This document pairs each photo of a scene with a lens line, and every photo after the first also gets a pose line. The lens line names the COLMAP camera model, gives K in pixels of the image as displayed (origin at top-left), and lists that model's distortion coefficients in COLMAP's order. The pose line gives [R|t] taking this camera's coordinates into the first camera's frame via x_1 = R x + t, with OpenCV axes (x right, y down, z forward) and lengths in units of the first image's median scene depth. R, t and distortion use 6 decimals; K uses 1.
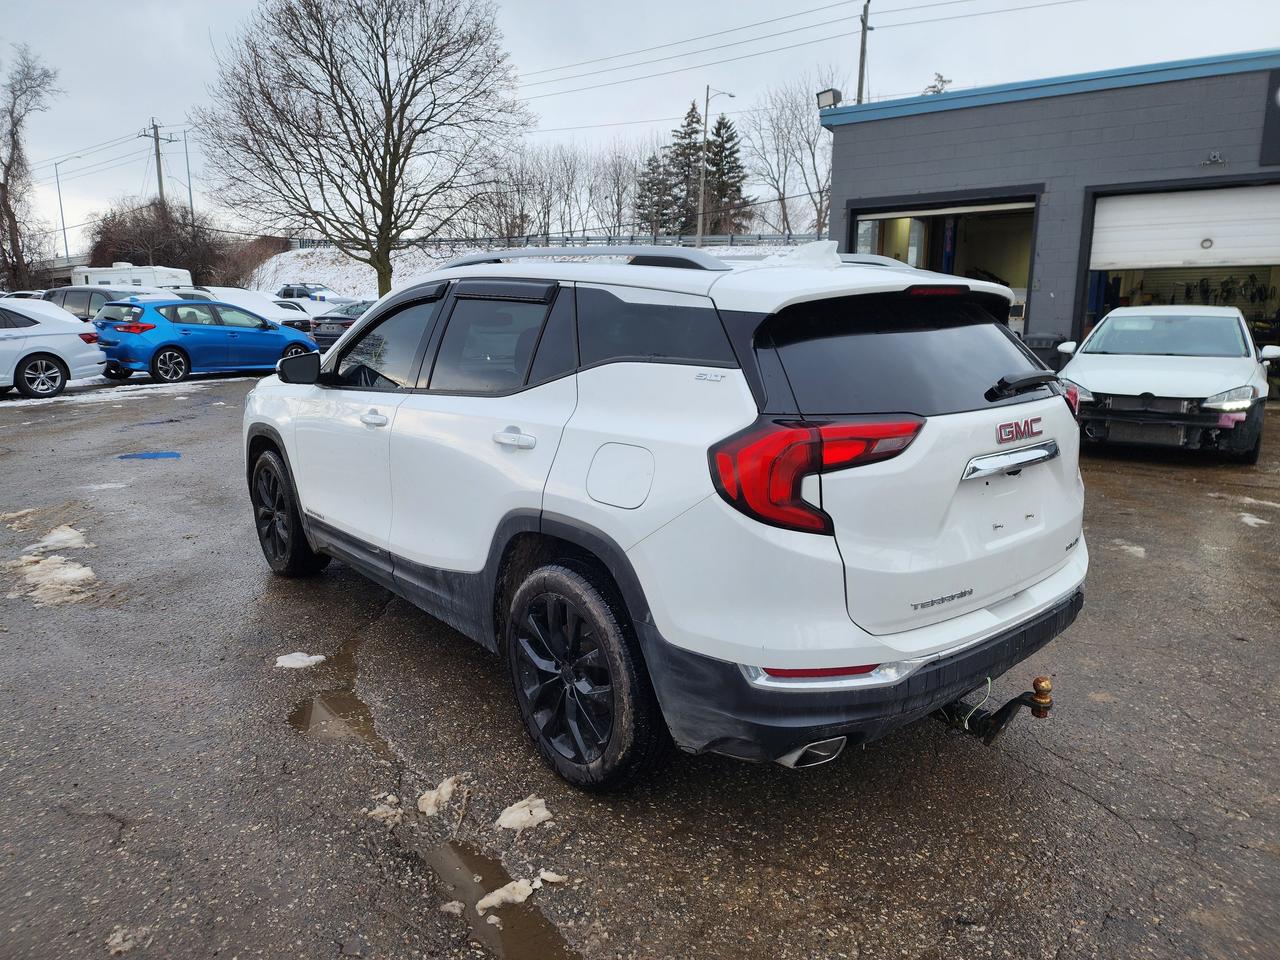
lens RADIAL K [[876.7, 0, 648.8], [0, 876.7, 477.1], [0, 0, 1]] dist [0.057078, -0.032194]
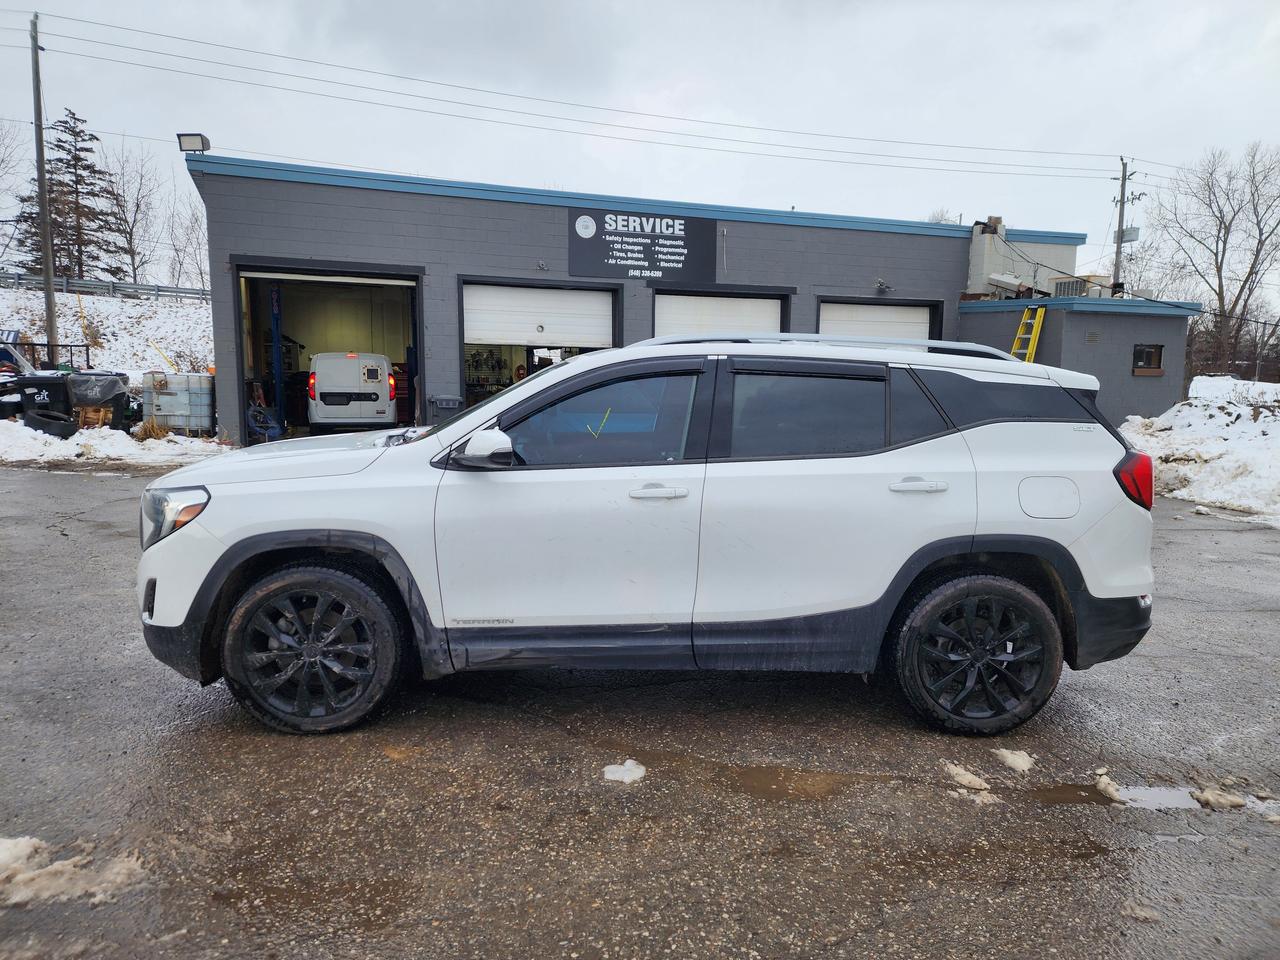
lens RADIAL K [[876.7, 0, 626.6], [0, 876.7, 474.7], [0, 0, 1]] dist [0.057078, -0.032194]
pose [[0.586440, -0.079935, 0.806039, -0.834588], [0.133733, 0.991017, 0.000981, -0.068733], [-0.798876, 0.107219, 0.591862, 0.339064]]
